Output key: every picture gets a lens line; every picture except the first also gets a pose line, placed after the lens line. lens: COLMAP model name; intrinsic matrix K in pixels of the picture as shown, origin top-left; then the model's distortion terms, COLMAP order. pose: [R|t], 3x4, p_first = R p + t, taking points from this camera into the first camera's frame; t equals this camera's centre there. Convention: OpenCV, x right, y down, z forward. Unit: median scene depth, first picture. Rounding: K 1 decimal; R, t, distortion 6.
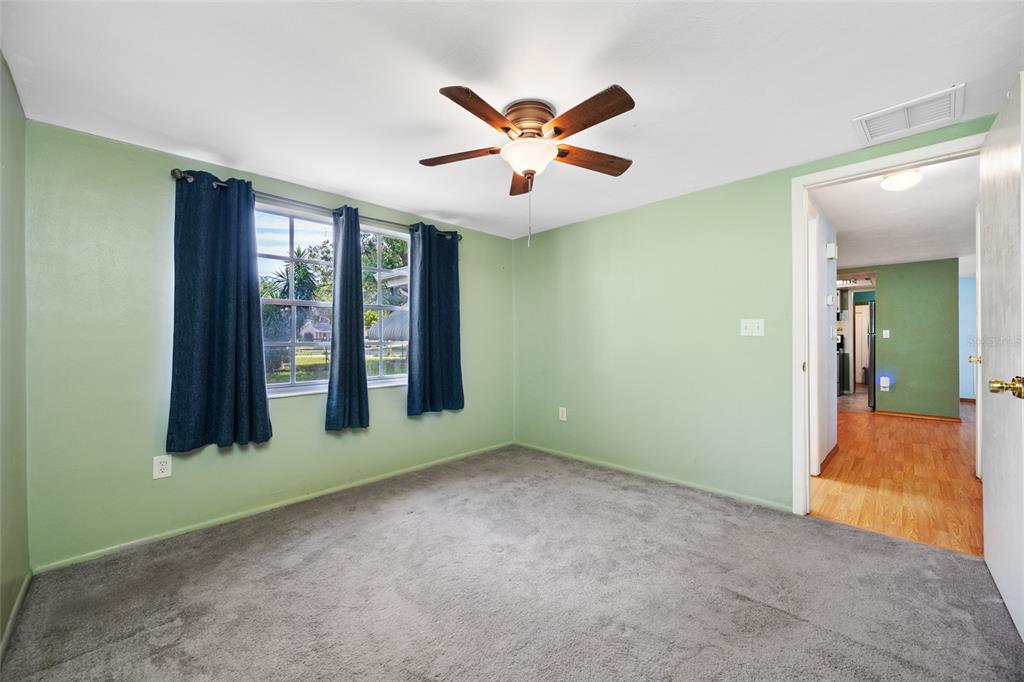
lens RADIAL K [[405.4, 0, 513.9], [0, 405.4, 341.2], [0, 0, 1]] dist [0.002599, -0.000373]
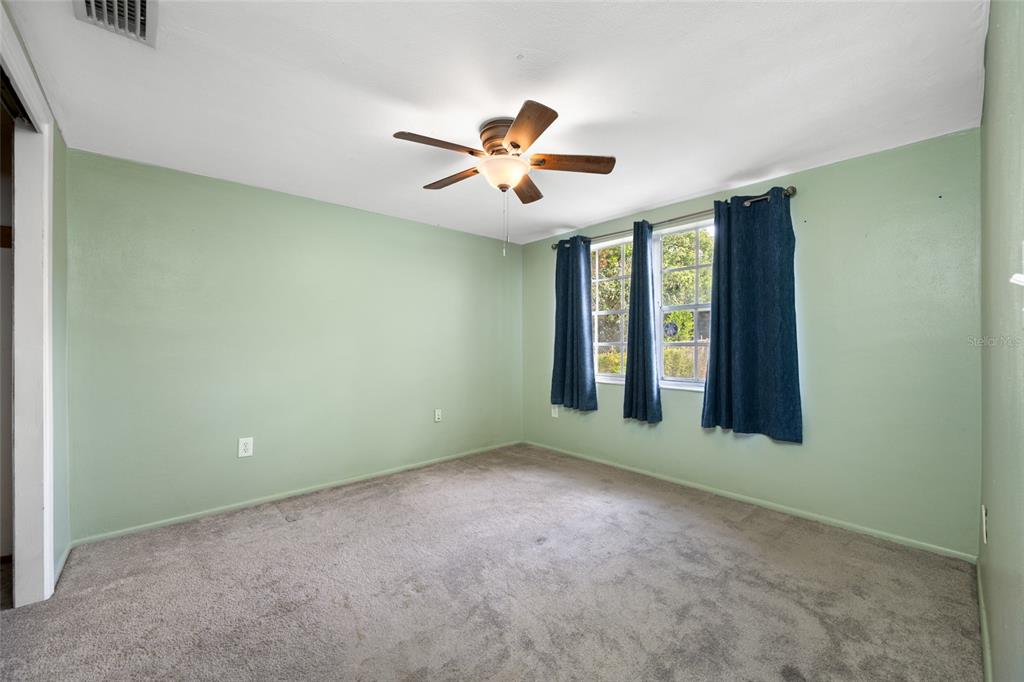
lens RADIAL K [[405.4, 0, 516.4], [0, 405.4, 340.2], [0, 0, 1]] dist [0.002599, -0.000373]
pose [[-0.058235, -0.000672, -0.998303, 0.716155], [0.000372, 1.000000, -0.000695, -0.003429], [0.998303, -0.000412, -0.058235, 0.712428]]
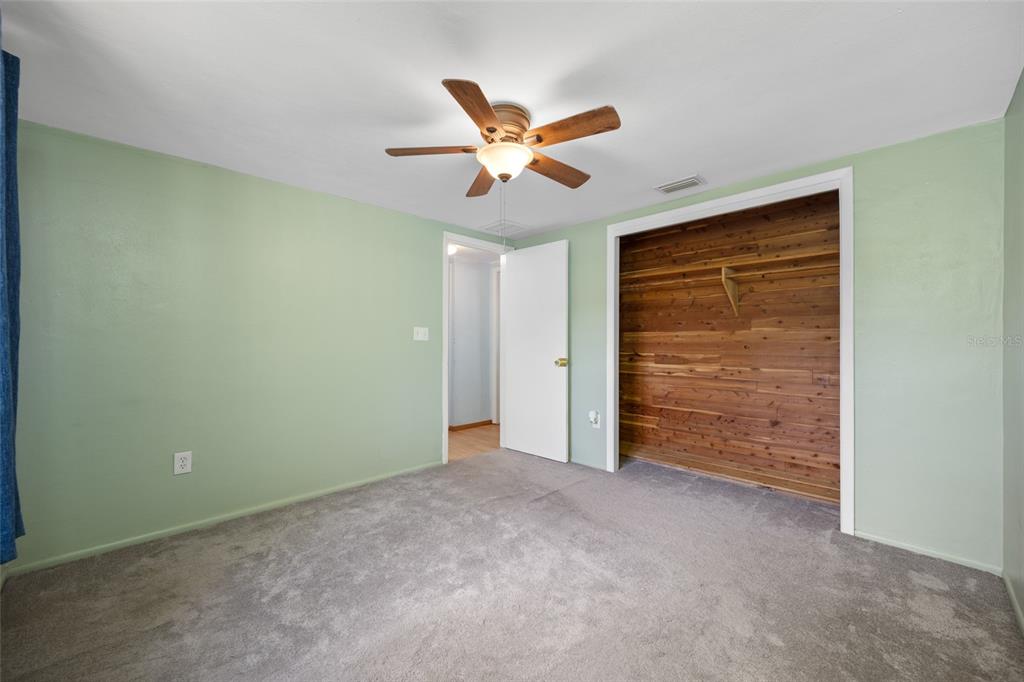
lens RADIAL K [[405.4, 0, 506.8], [0, 405.4, 343.1], [0, 0, 1]] dist [0.002599, -0.000373]
pose [[0.011395, 0.002200, 0.999933, -0.622201], [0.001243, 0.999997, -0.002215, -0.000422], [-0.999934, 0.001268, 0.011392, 0.633339]]
